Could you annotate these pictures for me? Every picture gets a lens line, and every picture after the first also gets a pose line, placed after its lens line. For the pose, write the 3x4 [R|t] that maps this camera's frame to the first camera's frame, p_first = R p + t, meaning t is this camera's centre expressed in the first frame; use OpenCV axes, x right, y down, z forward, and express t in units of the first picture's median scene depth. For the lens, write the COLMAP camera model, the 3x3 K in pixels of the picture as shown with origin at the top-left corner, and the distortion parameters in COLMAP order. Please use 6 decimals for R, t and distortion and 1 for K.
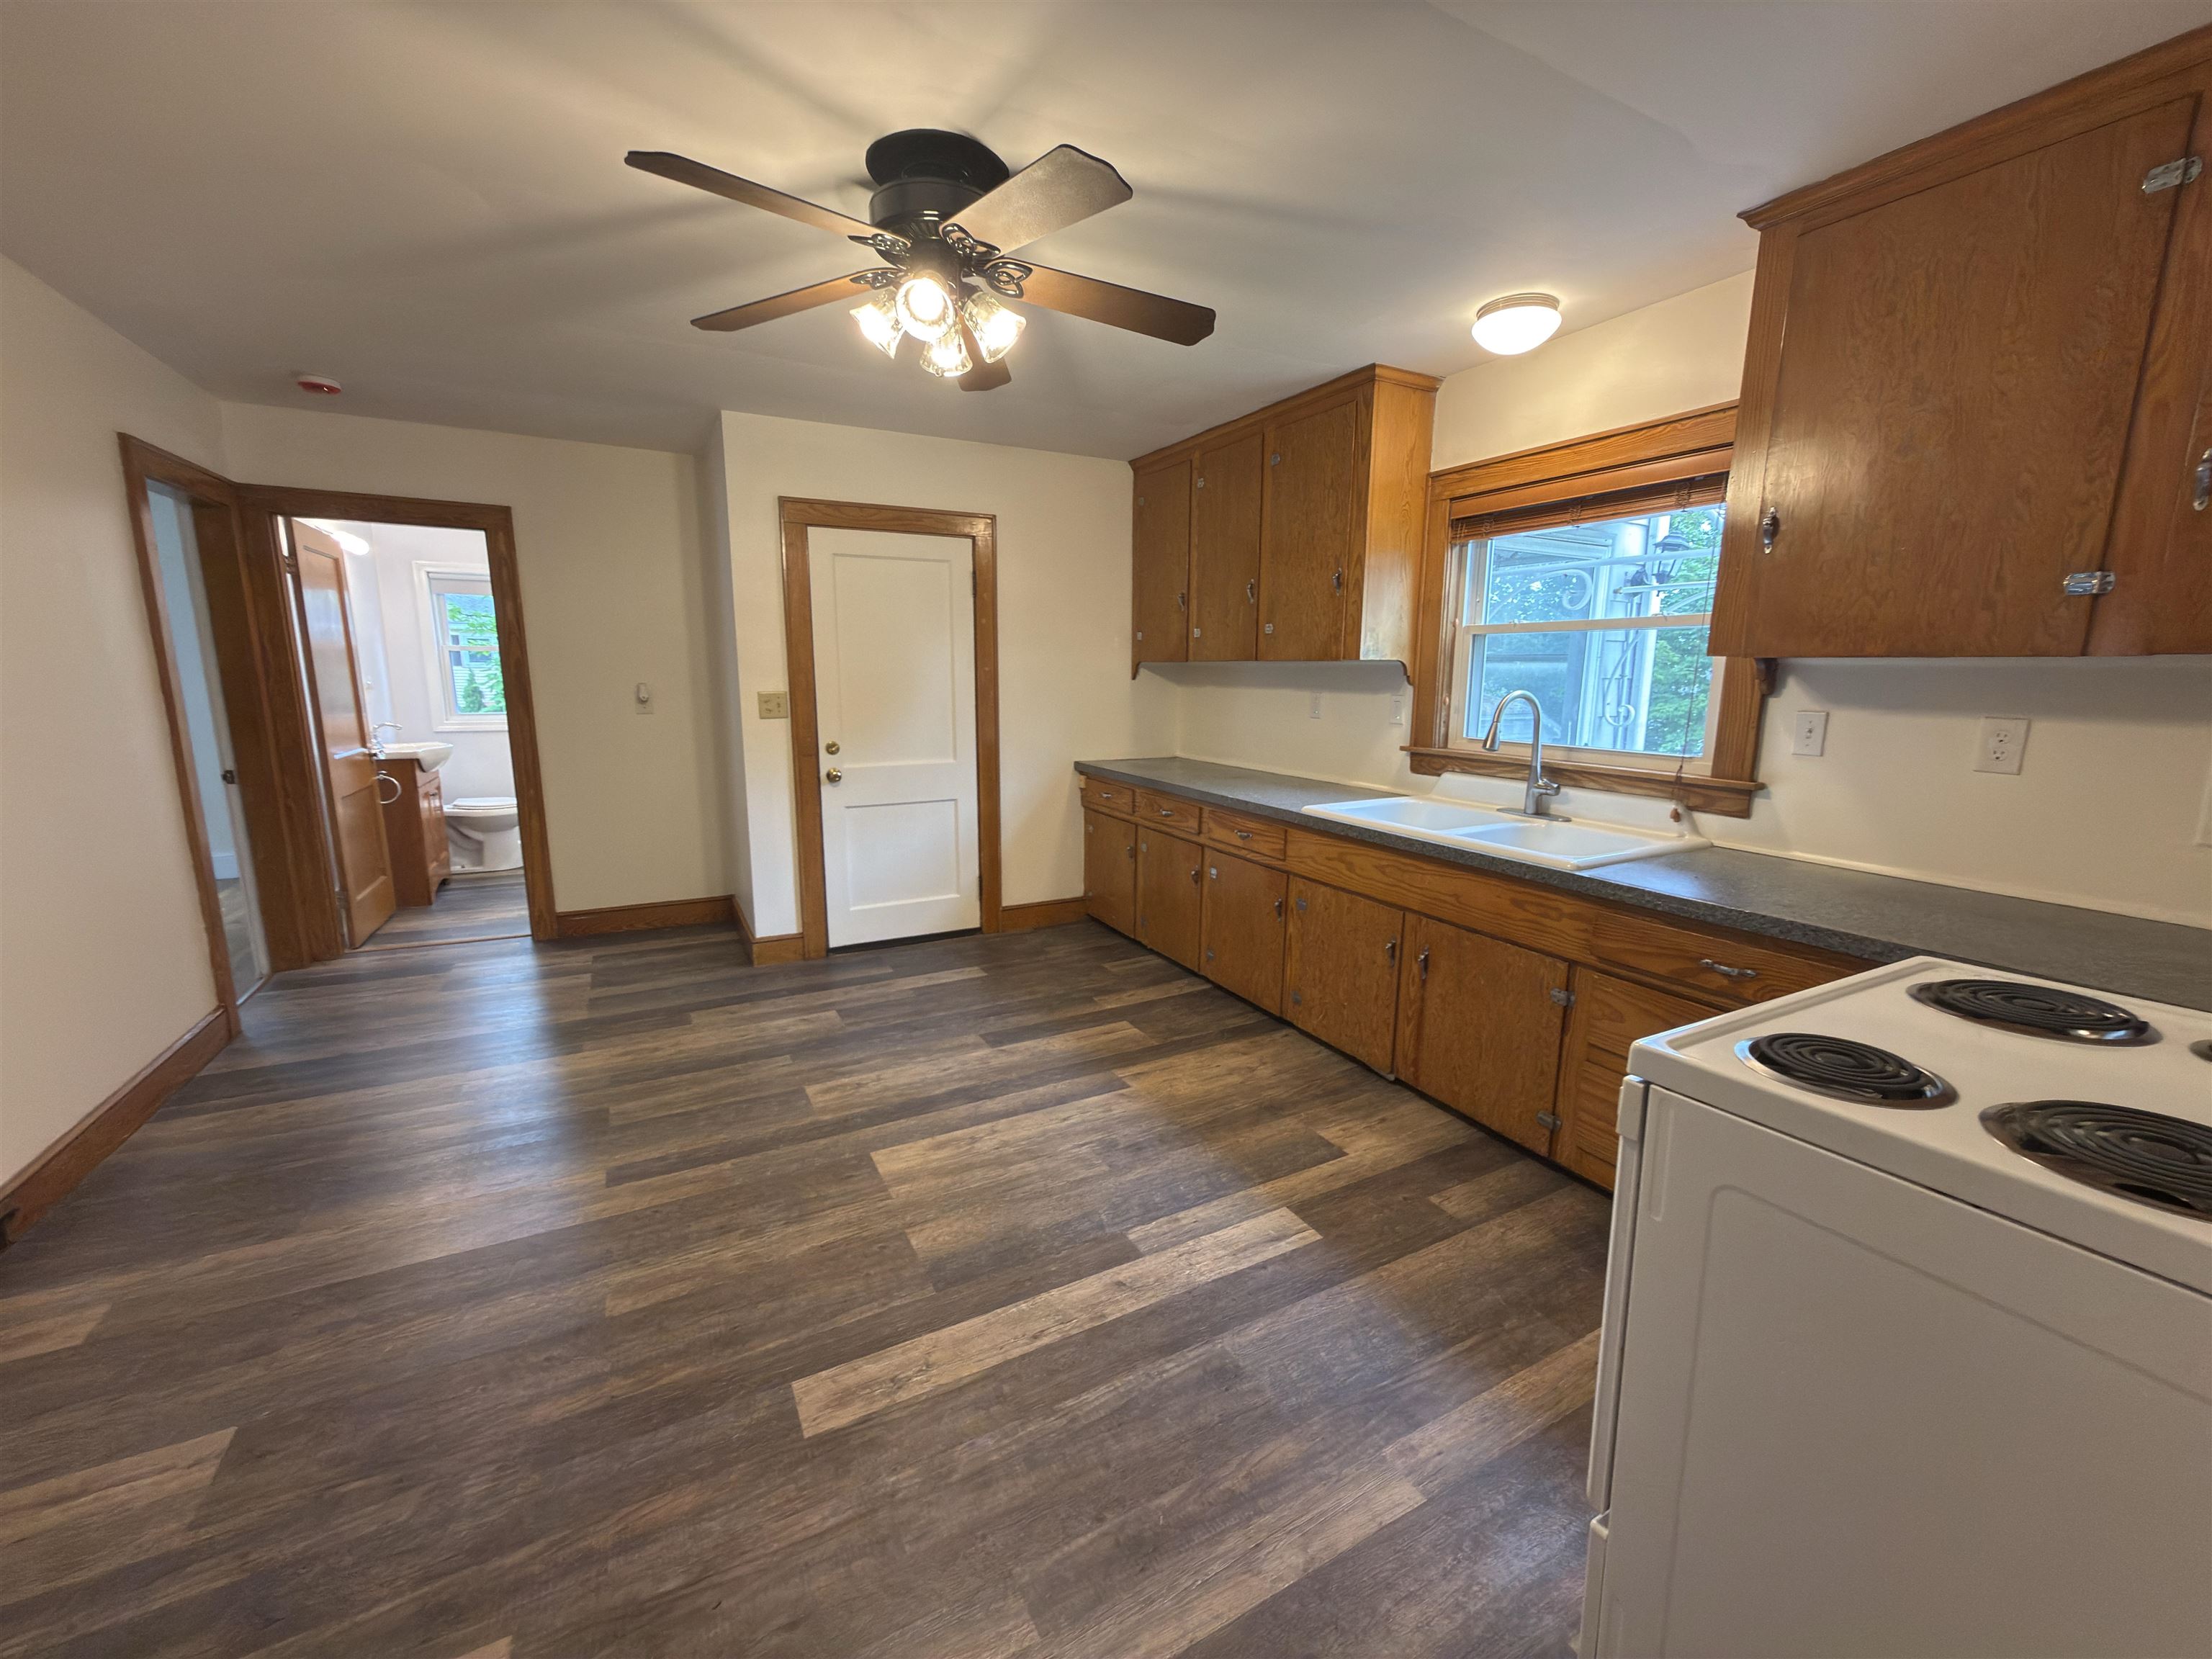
lens RADIAL K [[882.2, 0, 1108.2], [0, 882.2, 826.5], [0, 0, 1]] dist [0.000133, 0.000034]
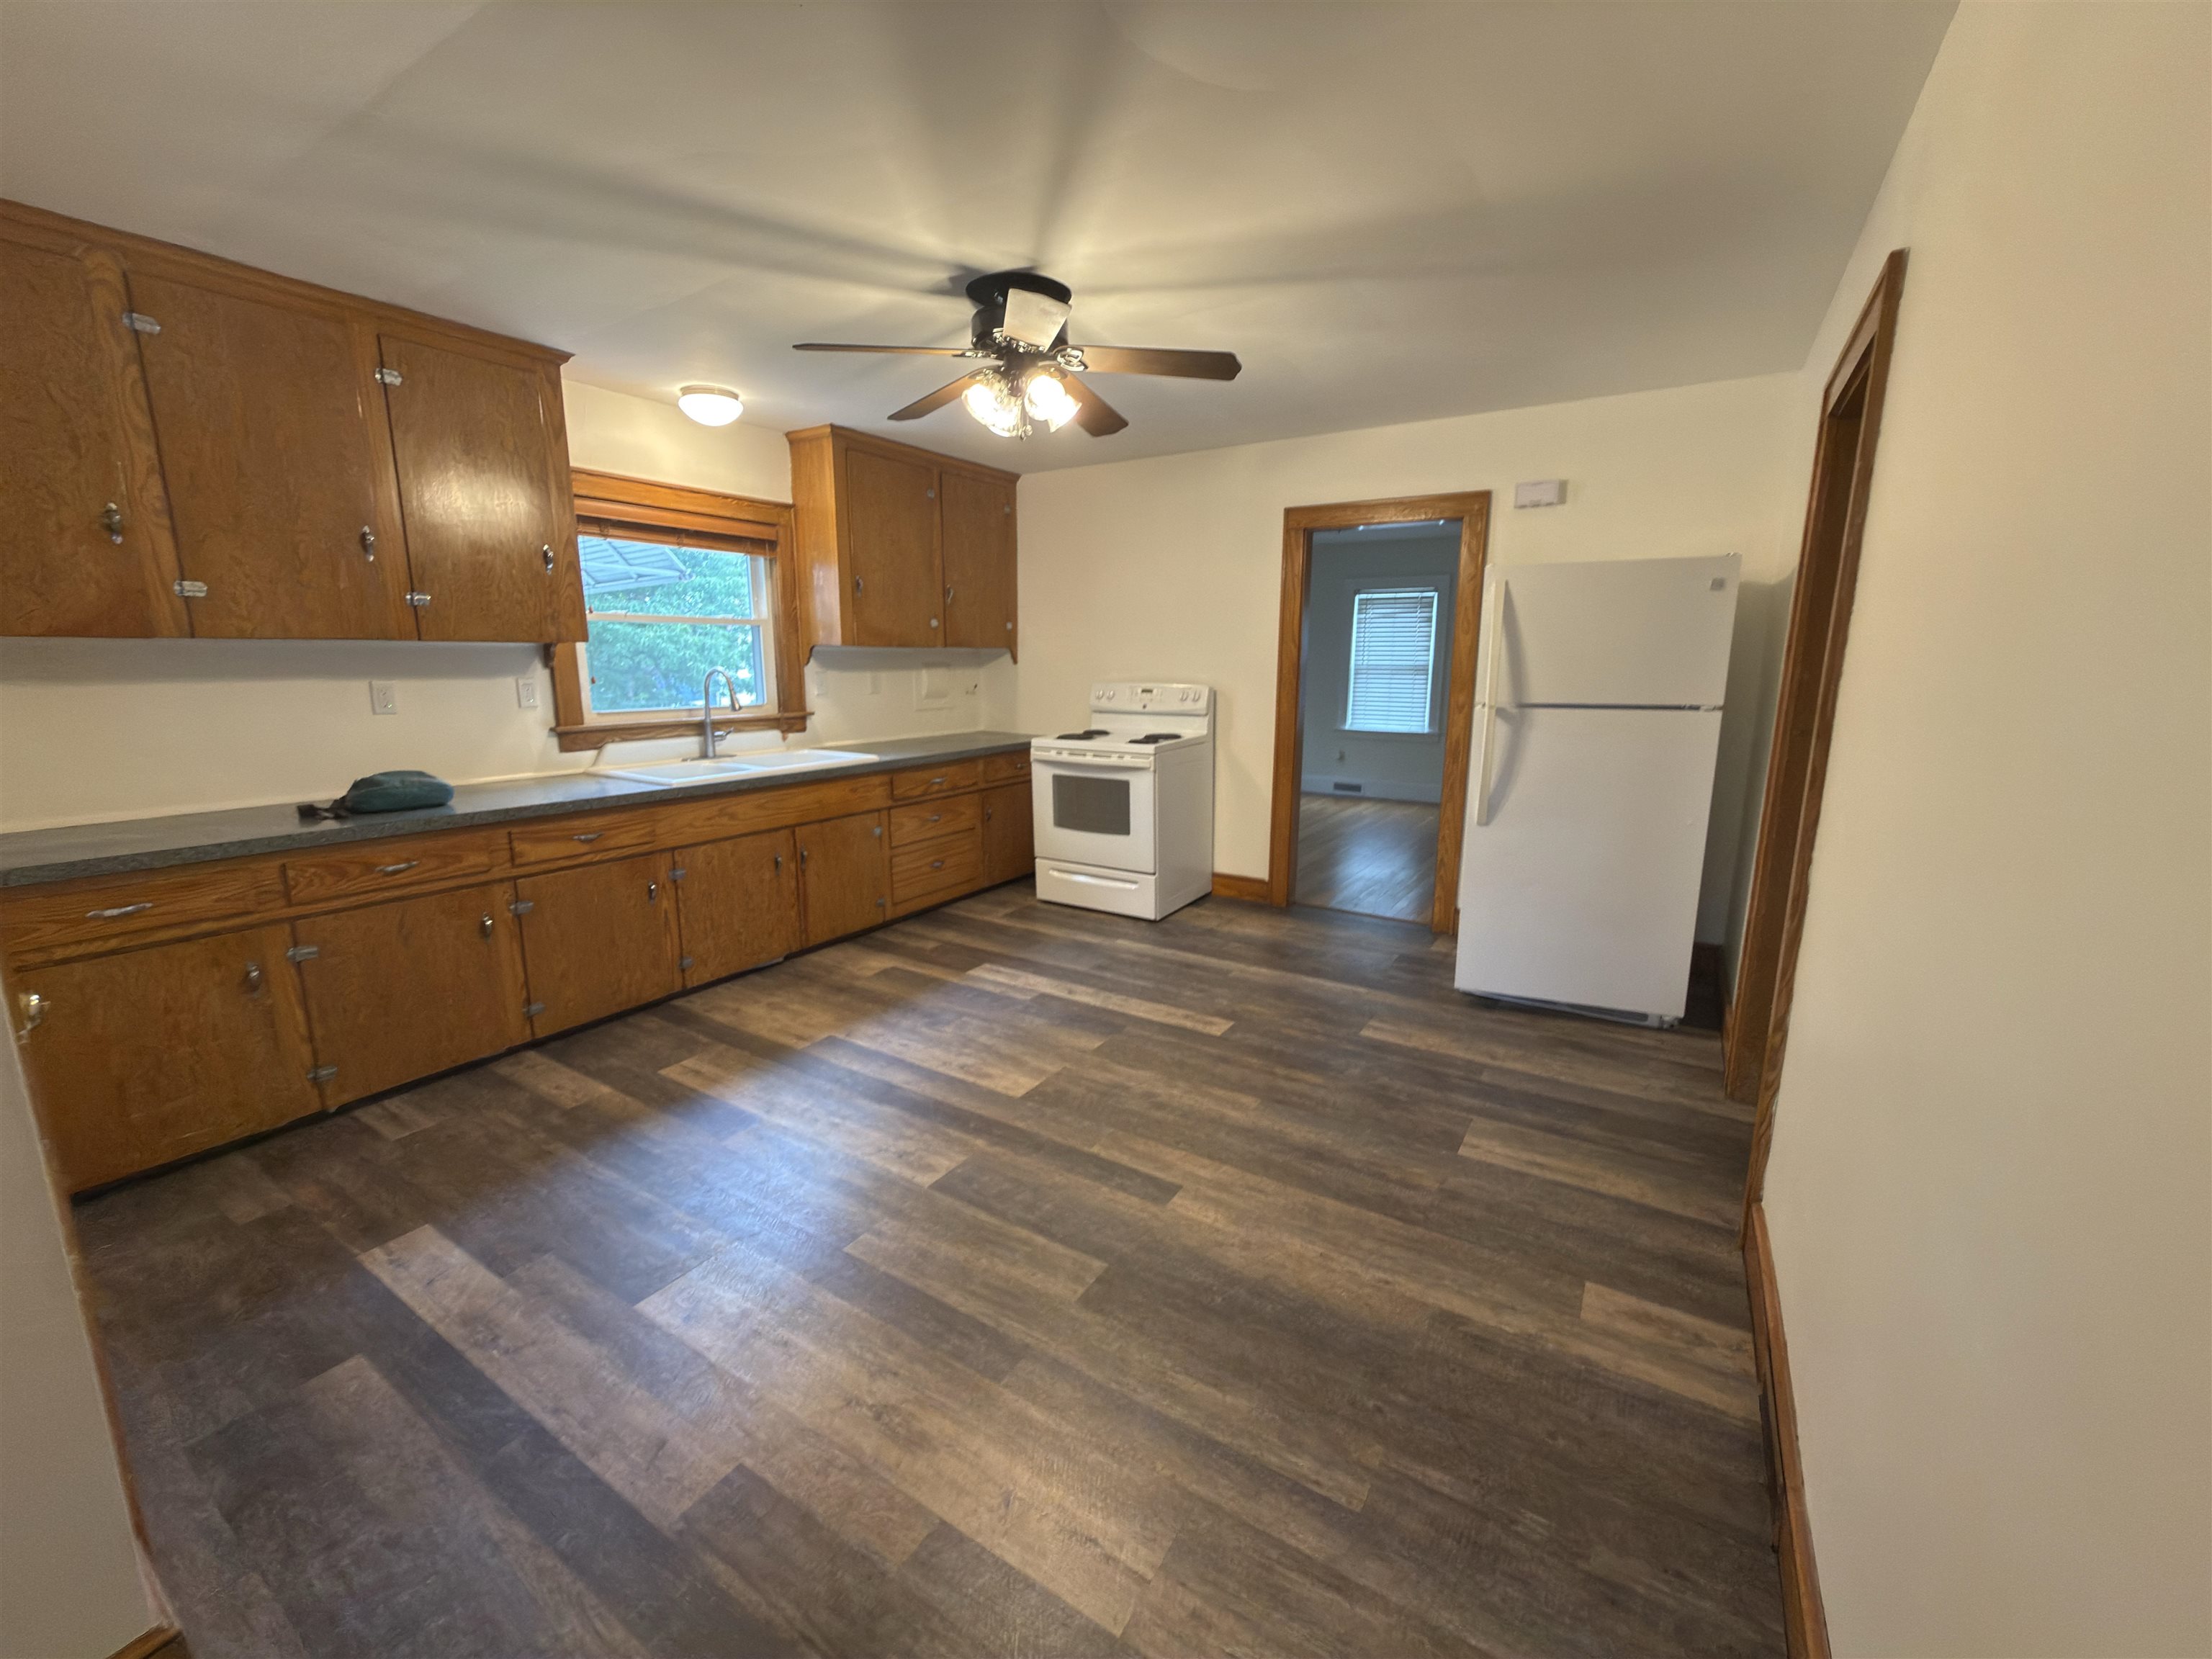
lens RADIAL K [[884.8, 0, 1108.4], [0, 884.8, 826.5], [0, 0, 1]] dist [0.000115, -0.000339]
pose [[-0.488040, -0.174375, 0.855225, -1.042102], [0.146495, 0.949575, 0.277210, -0.207090], [-0.860439, 0.260576, -0.437886, 1.118500]]
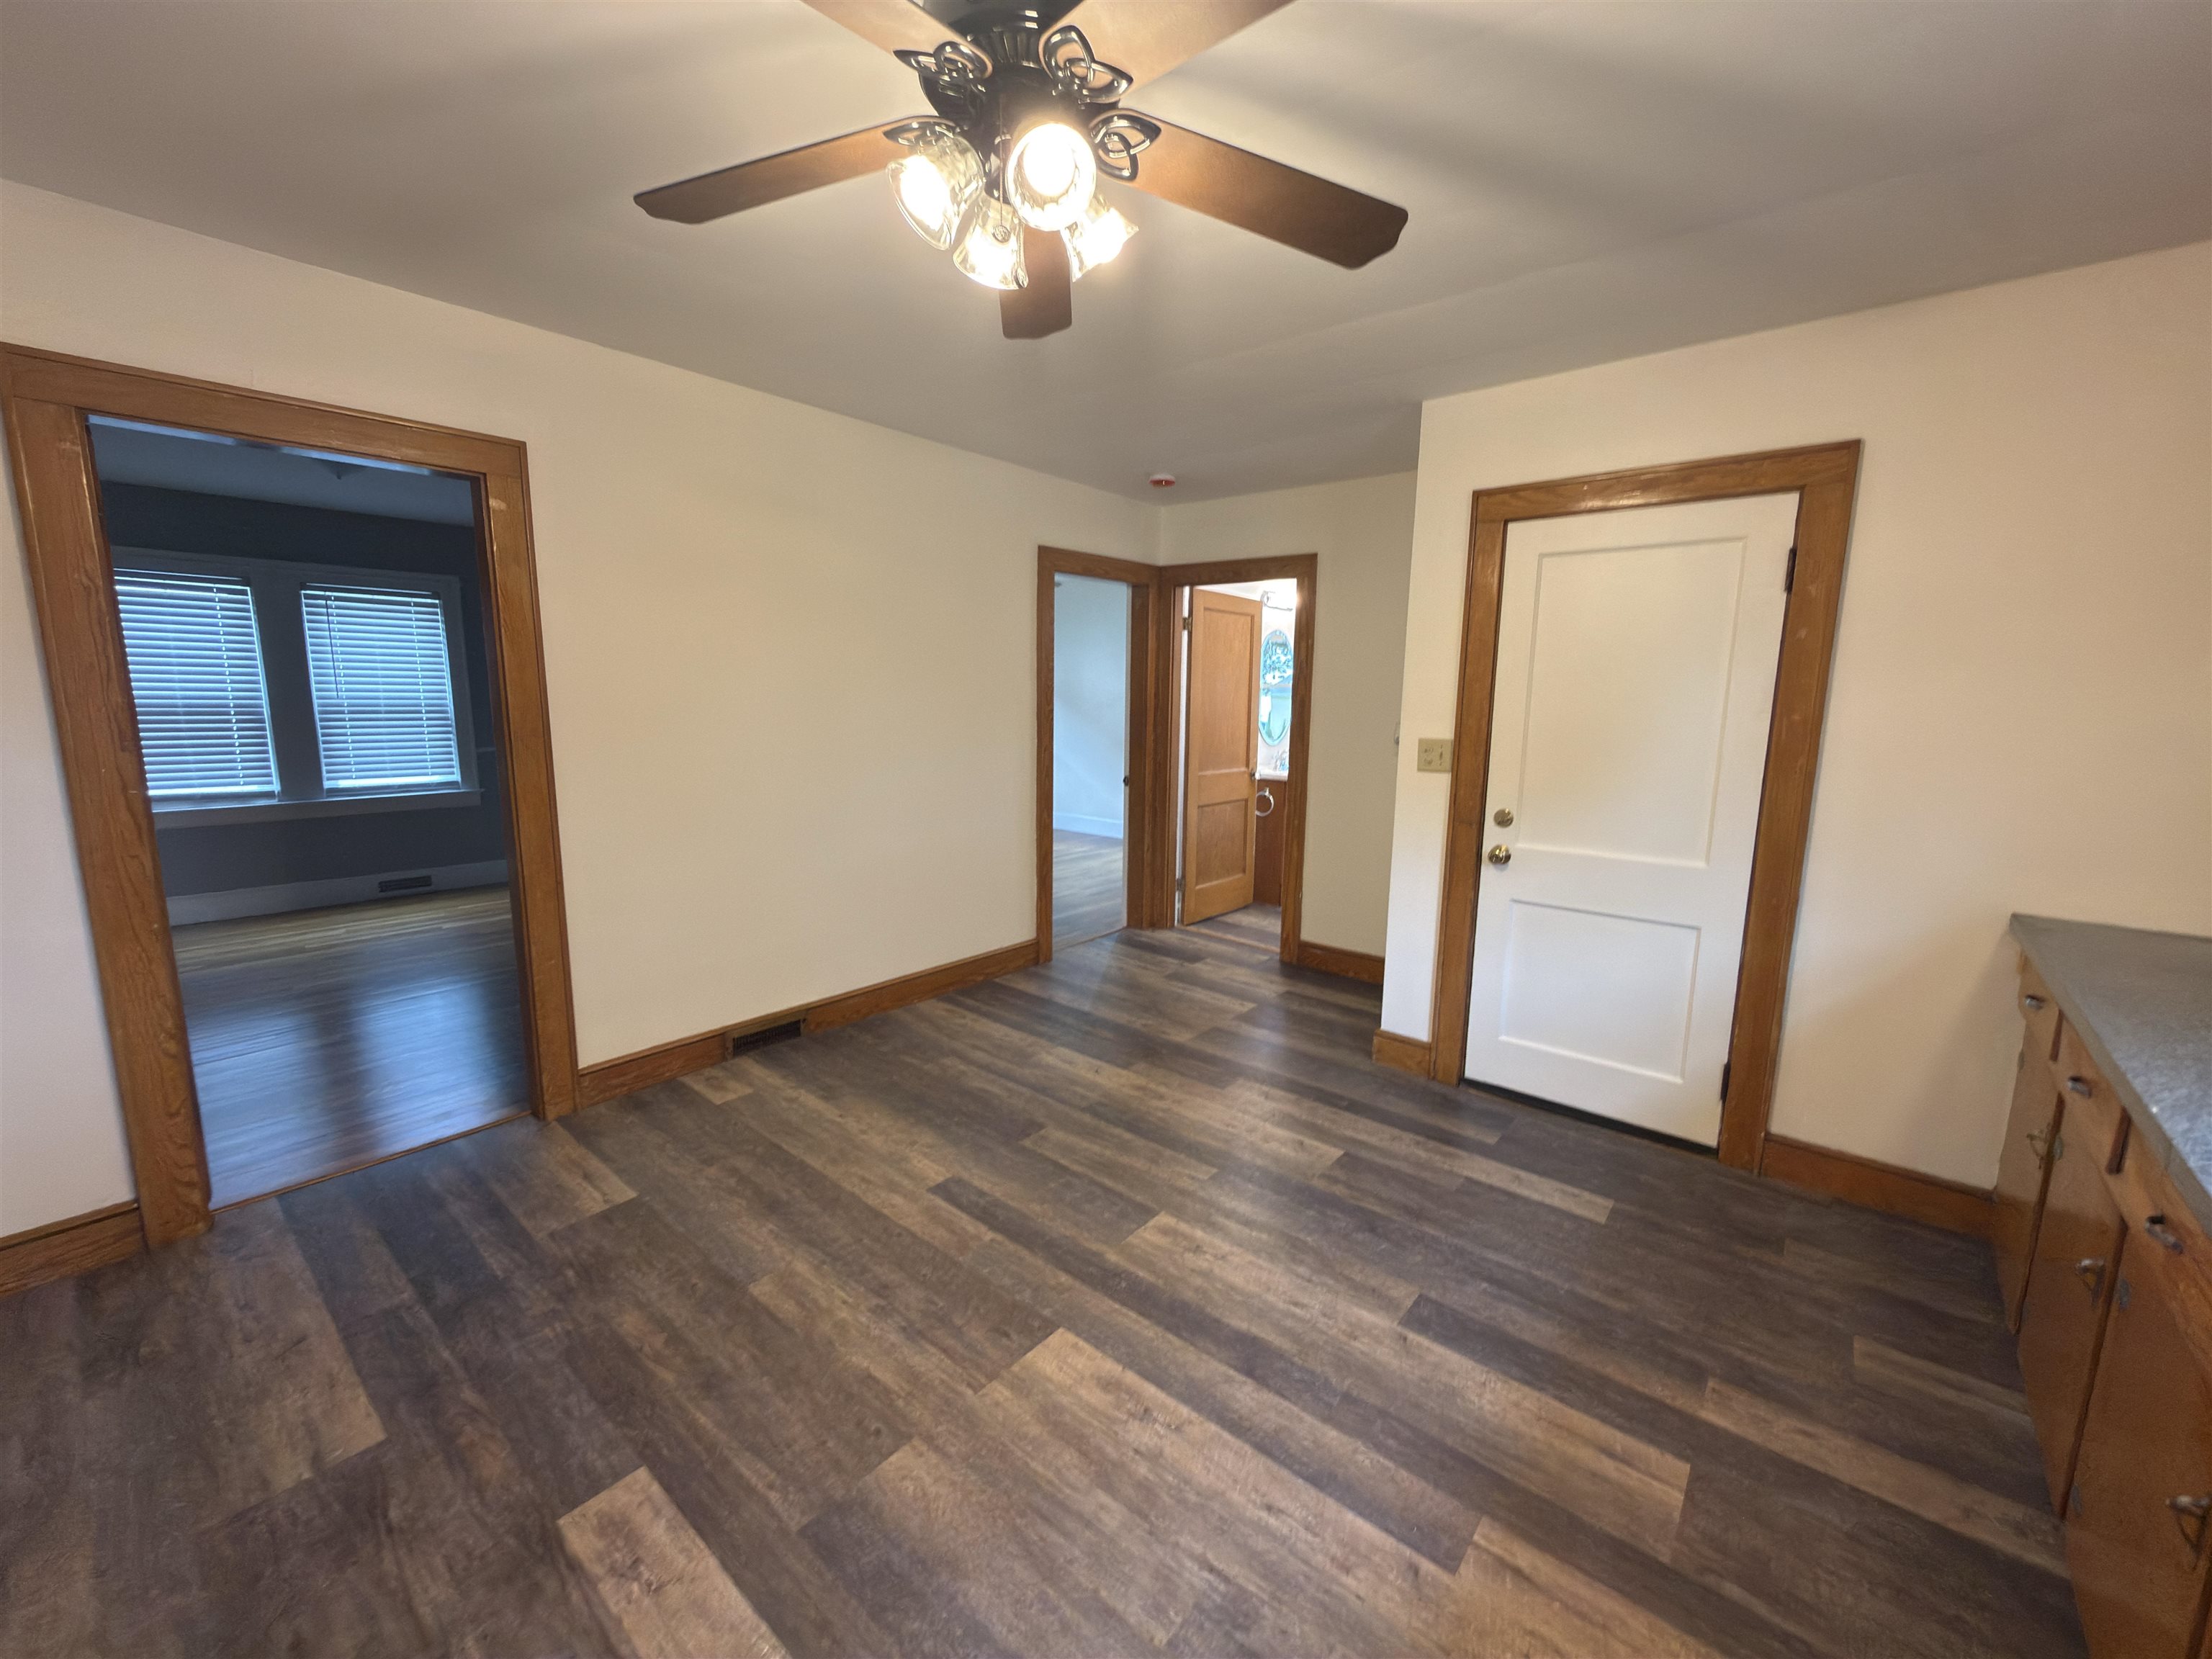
lens RADIAL K [[882.2, 0, 1108.2], [0, 882.2, 826.5], [0, 0, 1]] dist [0.000133, 0.000034]
pose [[0.369245, 0.139613, -0.918785, 0.346439], [-0.174218, 0.981523, 0.079131, -0.116756], [0.912856, 0.130850, 0.386745, 0.583008]]
